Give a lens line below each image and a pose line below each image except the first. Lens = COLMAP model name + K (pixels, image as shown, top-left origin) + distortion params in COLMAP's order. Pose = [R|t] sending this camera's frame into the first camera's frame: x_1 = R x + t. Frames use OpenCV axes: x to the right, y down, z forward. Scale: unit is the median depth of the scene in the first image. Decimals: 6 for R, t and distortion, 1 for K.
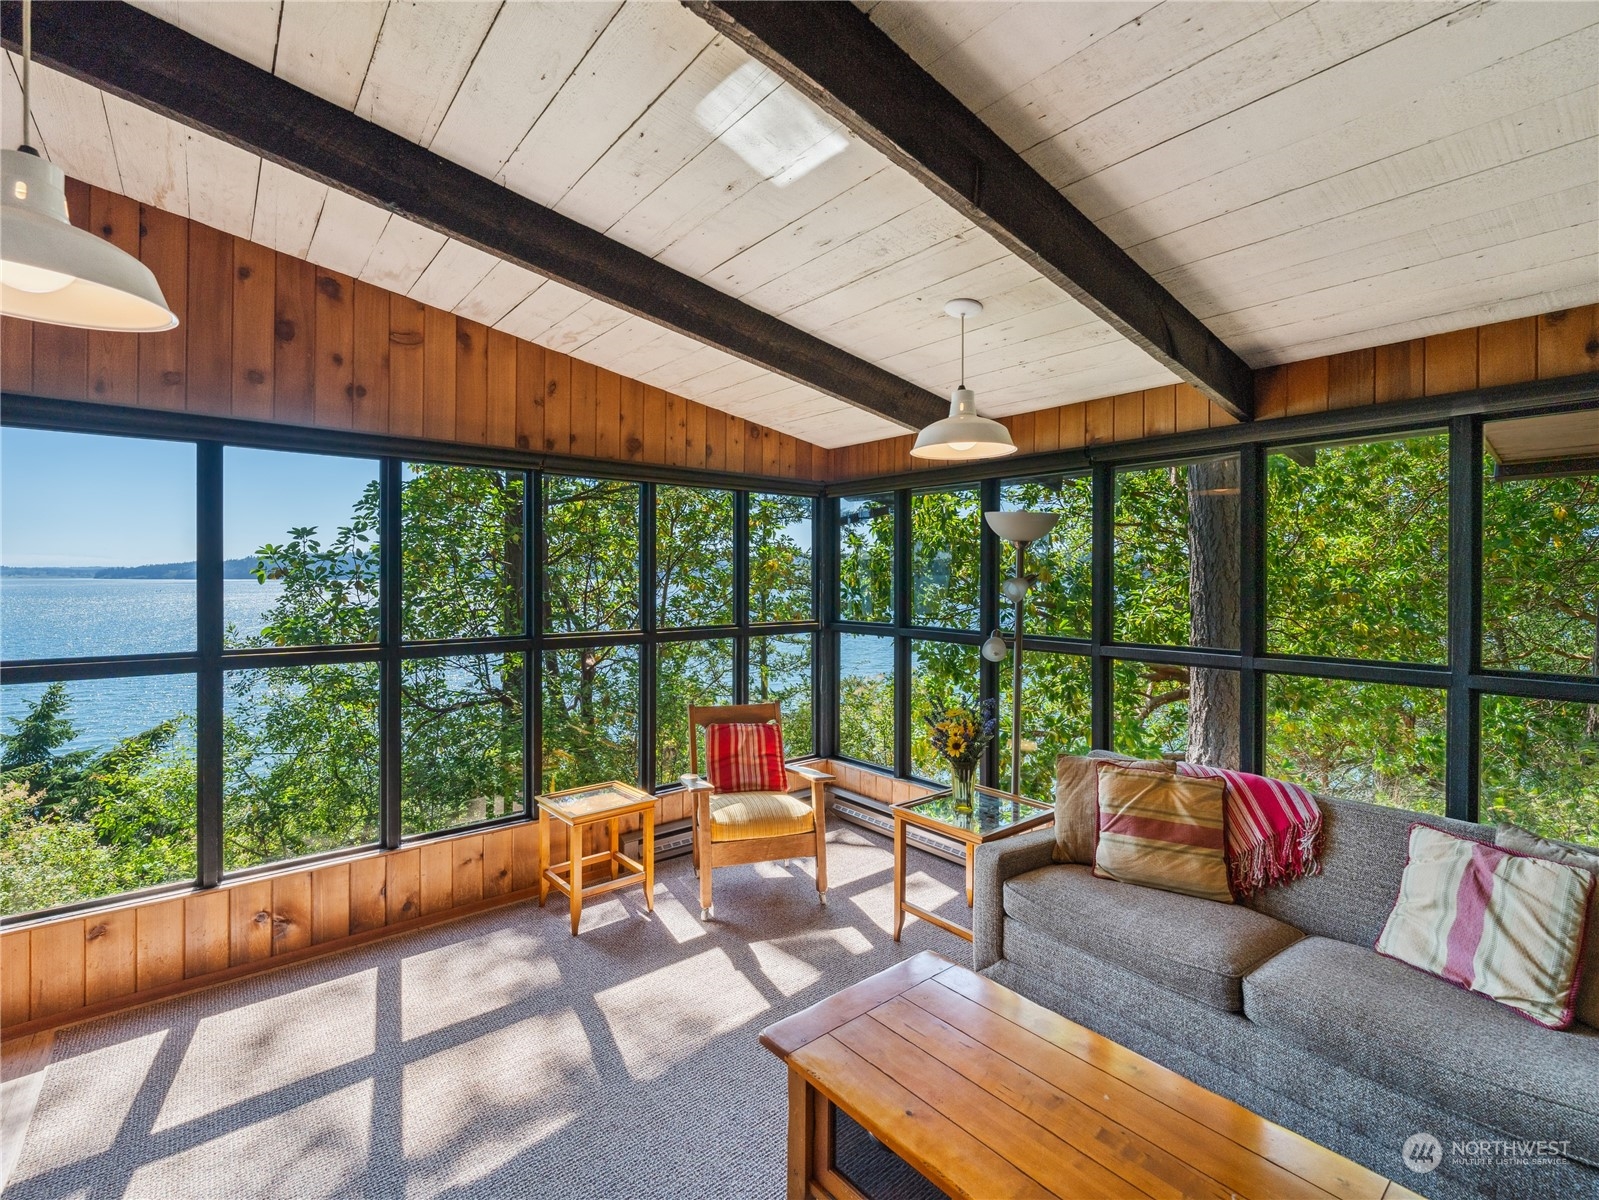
lens RADIAL K [[722.7, 0, 802.4], [0, 722.7, 567.6], [0, 0, 1]] dist [0.001127, 0.000103]
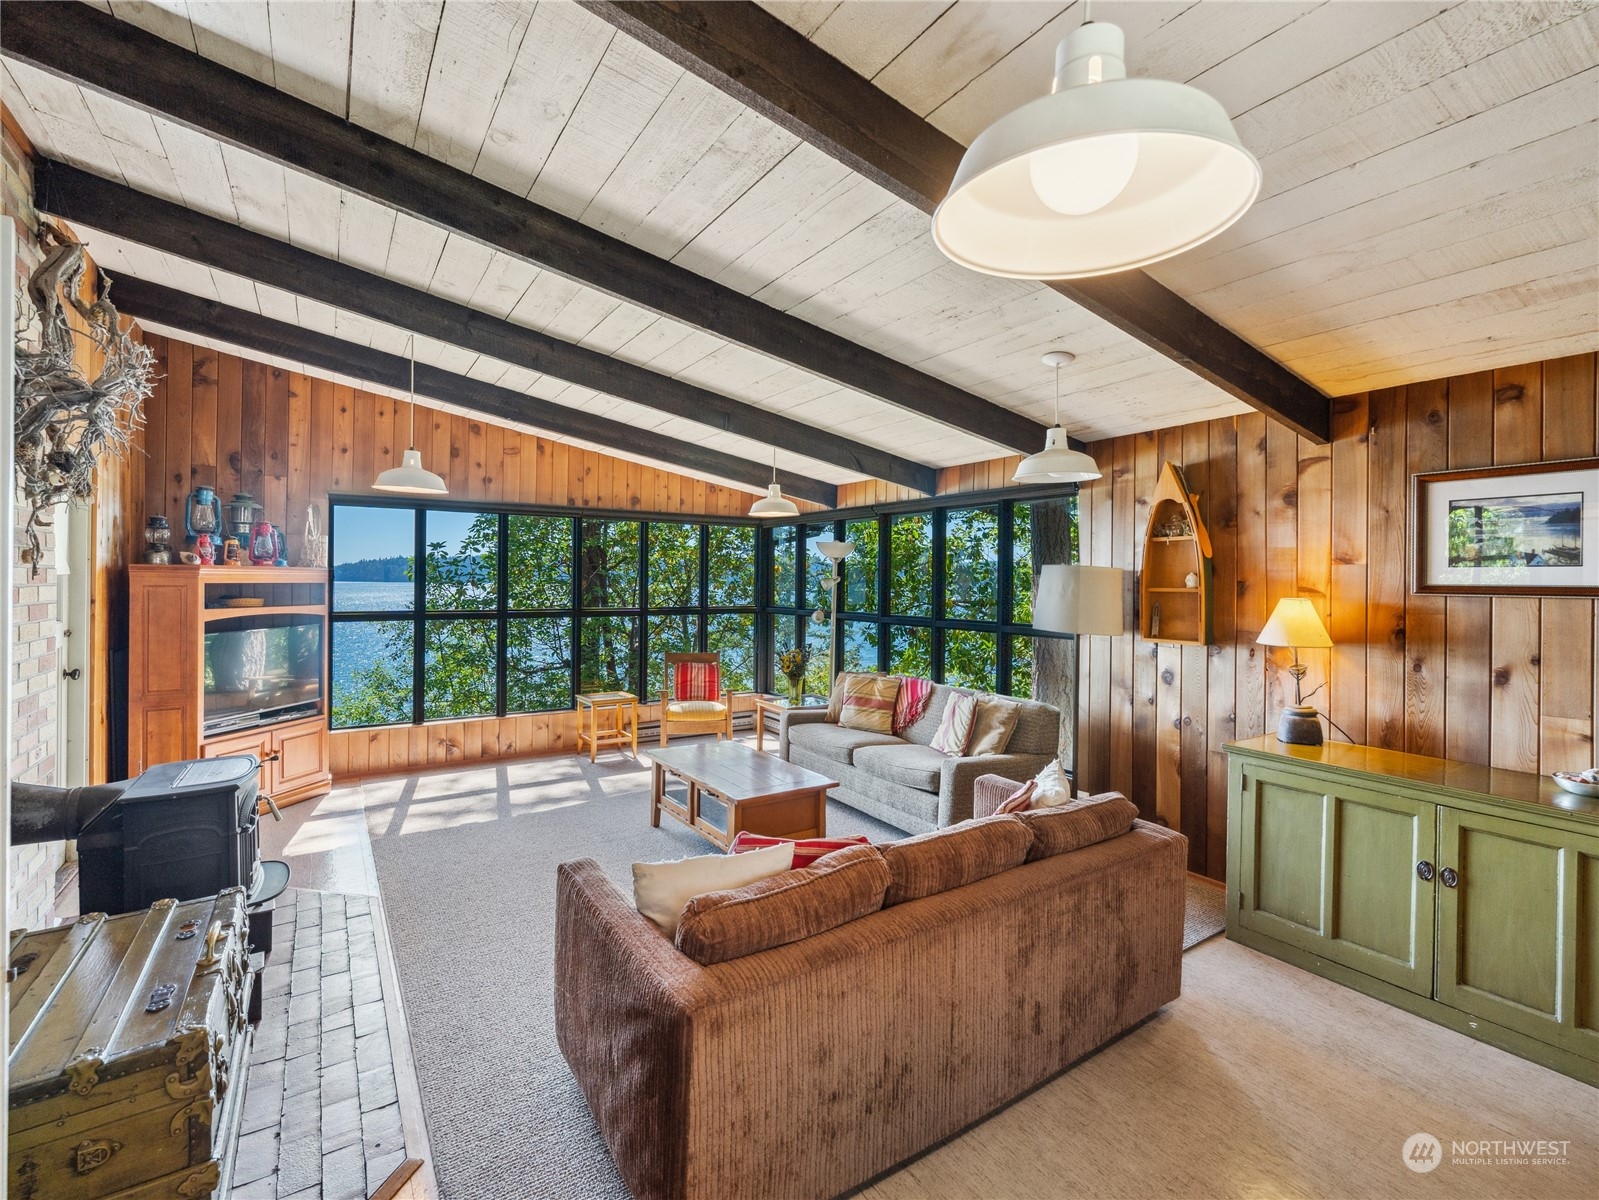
lens RADIAL K [[722.7, 0, 802.4], [0, 722.7, 567.6], [0, 0, 1]] dist [0.001127, 0.000103]
pose [[0.994353, 0.005348, -0.105990, 0.412297], [-0.006161, 0.999954, -0.007339, 0.001648], [0.105945, 0.007951, 0.994340, -0.799966]]
